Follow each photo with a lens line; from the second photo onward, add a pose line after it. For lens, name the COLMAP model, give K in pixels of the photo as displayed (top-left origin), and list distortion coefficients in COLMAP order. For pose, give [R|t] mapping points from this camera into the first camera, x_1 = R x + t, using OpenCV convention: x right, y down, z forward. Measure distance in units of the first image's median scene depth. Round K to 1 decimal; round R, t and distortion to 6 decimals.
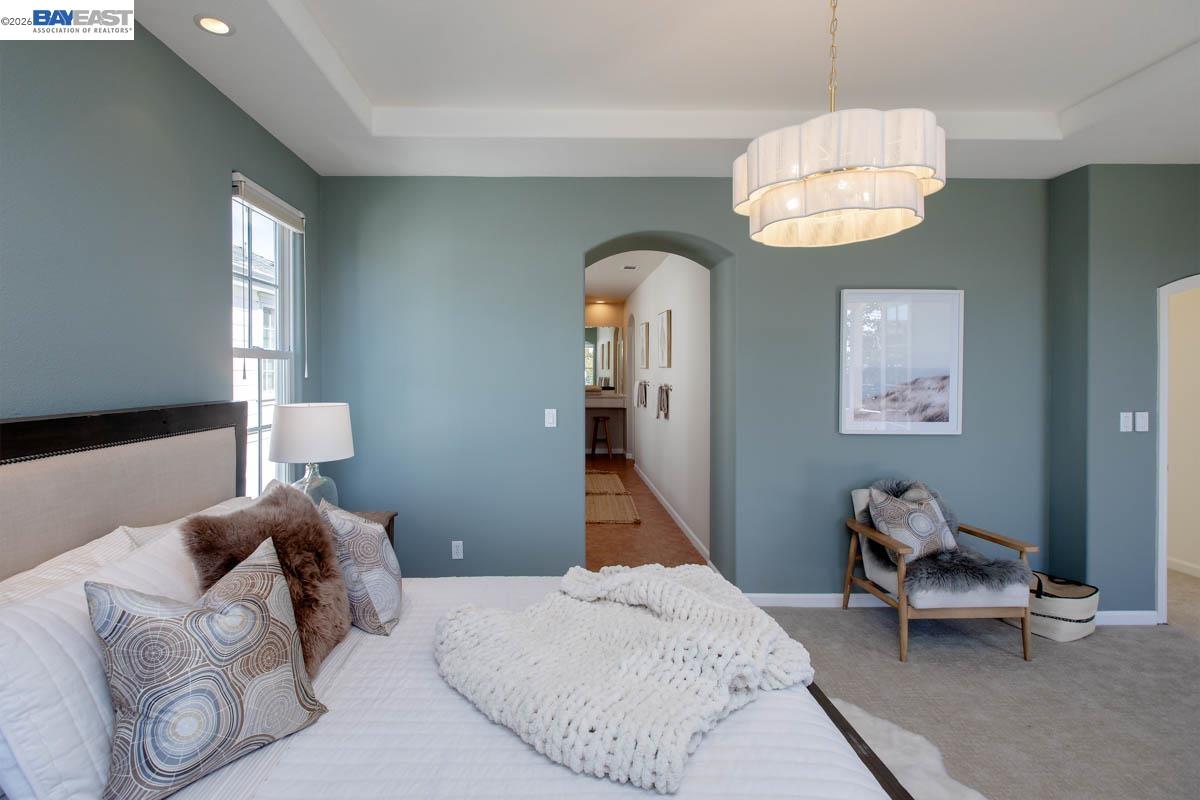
lens RADIAL K [[544.3, 0, 566.0], [0, 544.3, 385.0], [0, 0, 1]] dist [0.000804, -0.001093]
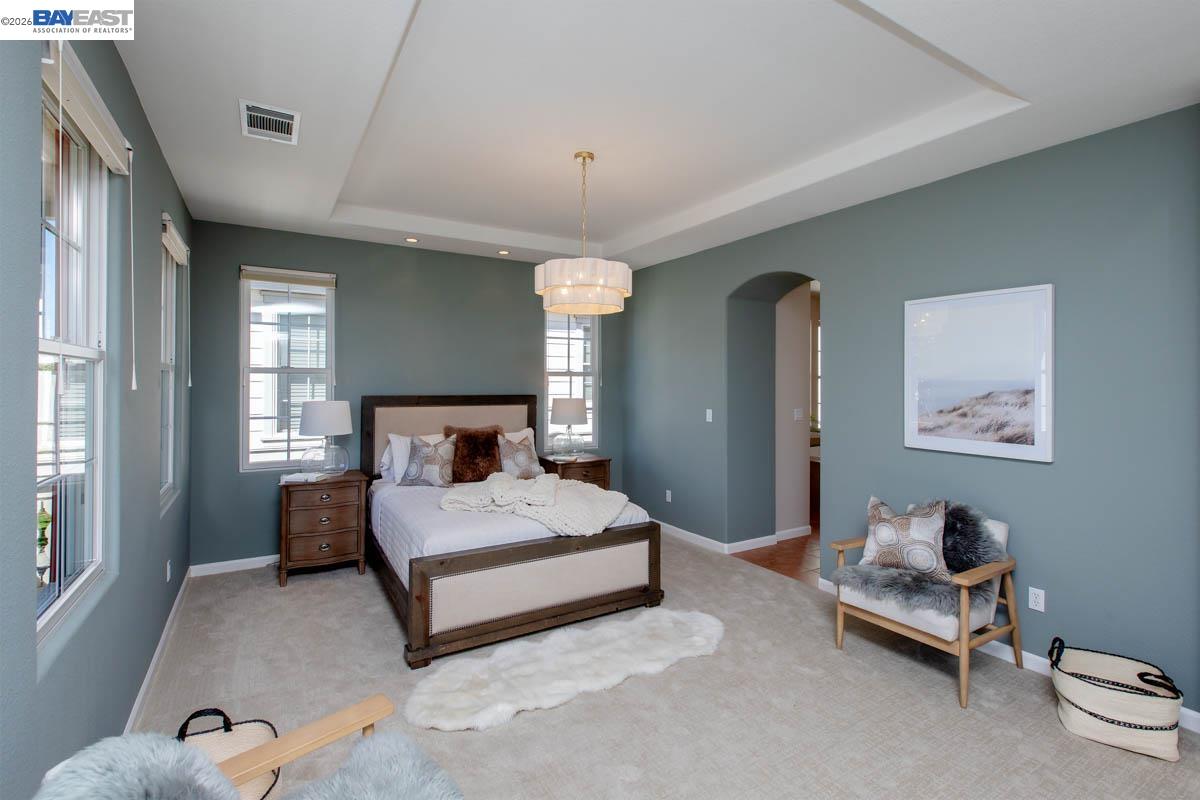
lens RADIAL K [[544.3, 0, 601.2], [0, 544.3, 404.0], [0, 0, 1]] dist [0.000804, -0.001093]
pose [[0.513174, 0.034652, -0.857585, 1.071344], [-0.024473, 0.999369, 0.025736, -0.000014], [0.857935, 0.007780, 0.513699, 0.017290]]
